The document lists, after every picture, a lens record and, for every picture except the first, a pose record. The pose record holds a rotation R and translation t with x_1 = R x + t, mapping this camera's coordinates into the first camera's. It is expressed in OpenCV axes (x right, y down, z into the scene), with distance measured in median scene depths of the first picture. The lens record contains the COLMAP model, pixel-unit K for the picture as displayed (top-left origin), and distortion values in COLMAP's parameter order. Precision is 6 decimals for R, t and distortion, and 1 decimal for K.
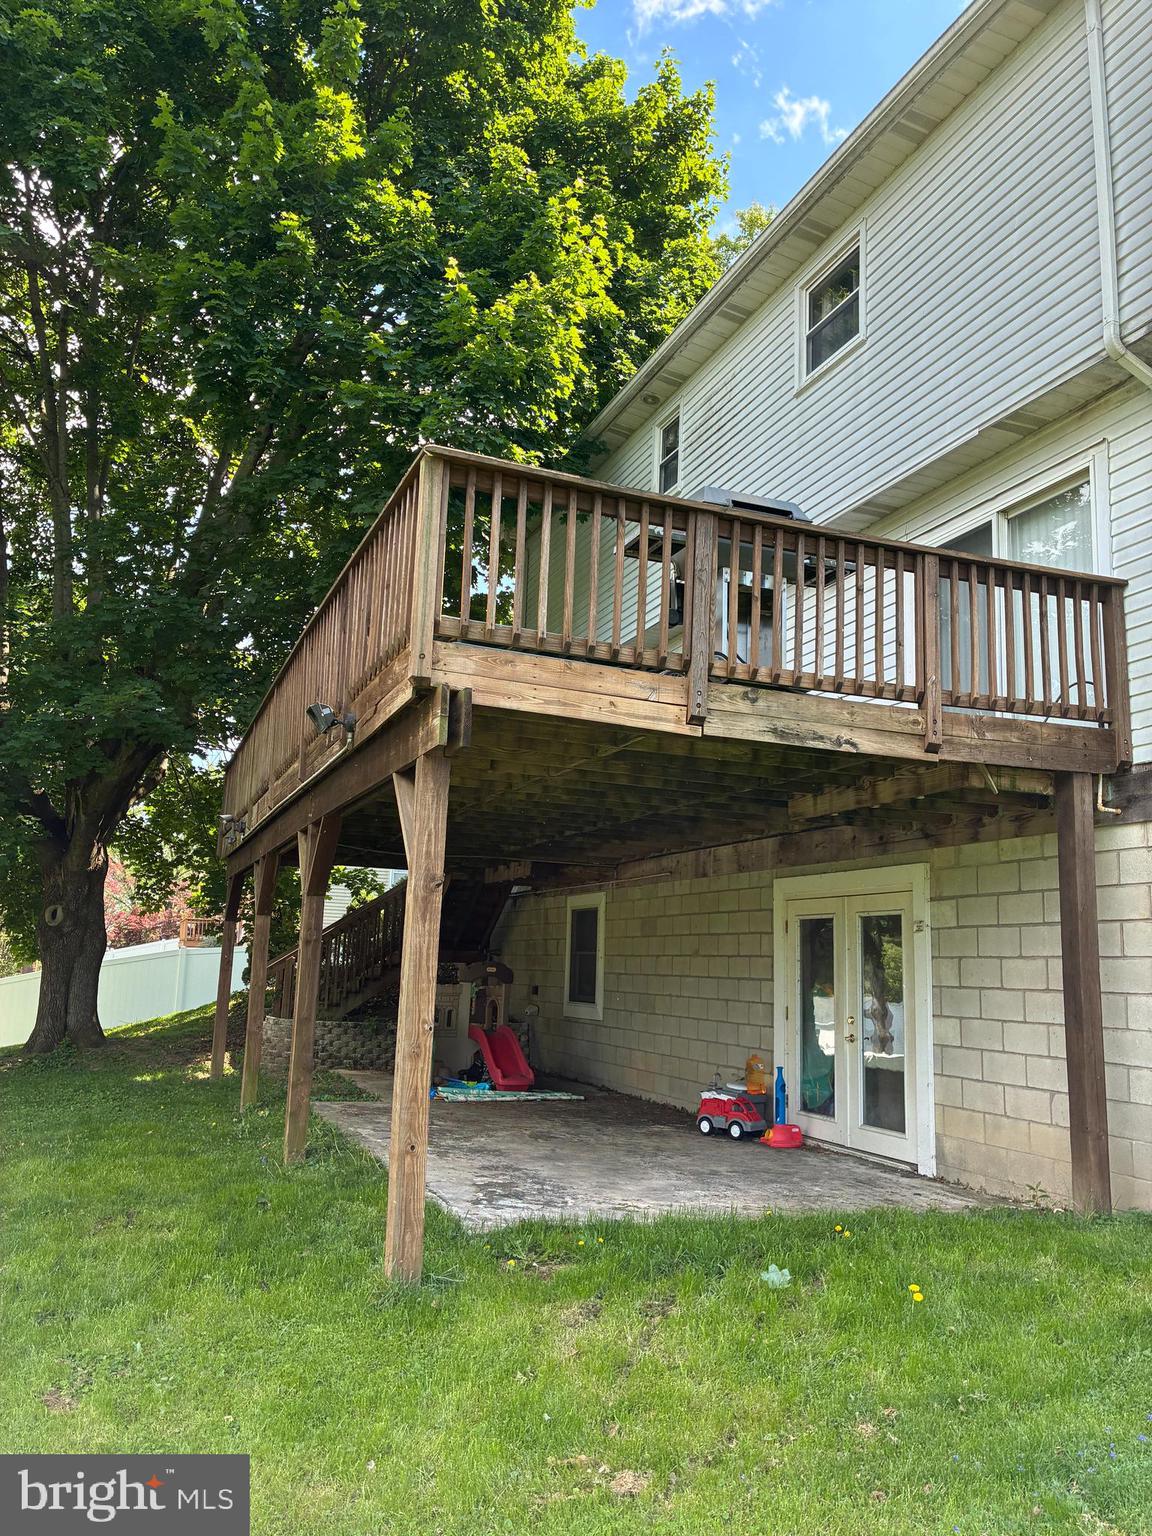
lens RADIAL K [[1171.3, 0, 572.3], [0, 1171.3, 750.6], [0, 0, 1]] dist [0.039107, -0.045550]
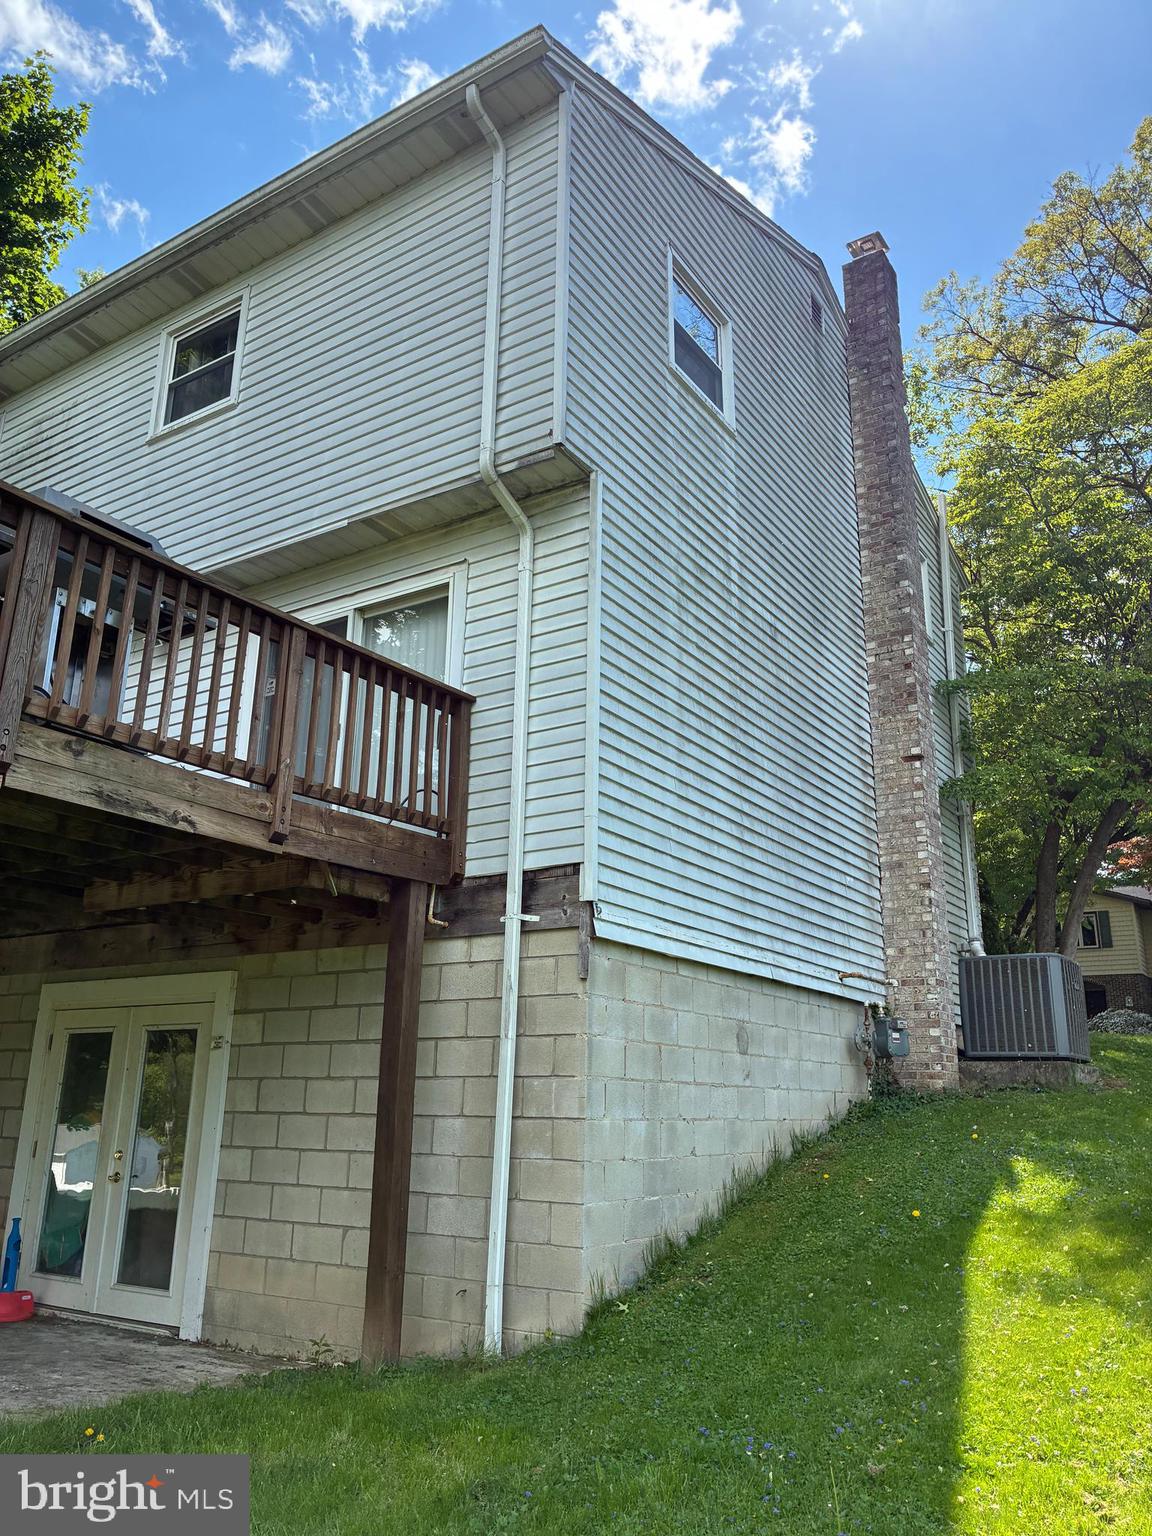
lens RADIAL K [[1171.3, 0, 572.3], [0, 1171.3, 750.6], [0, 0, 1]] dist [0.039107, -0.045550]
pose [[0.819095, 0.151555, 0.553276, -0.011976], [-0.097389, 0.987208, -0.126239, 0.020812], [-0.565330, 0.049519, 0.823377, 0.124739]]
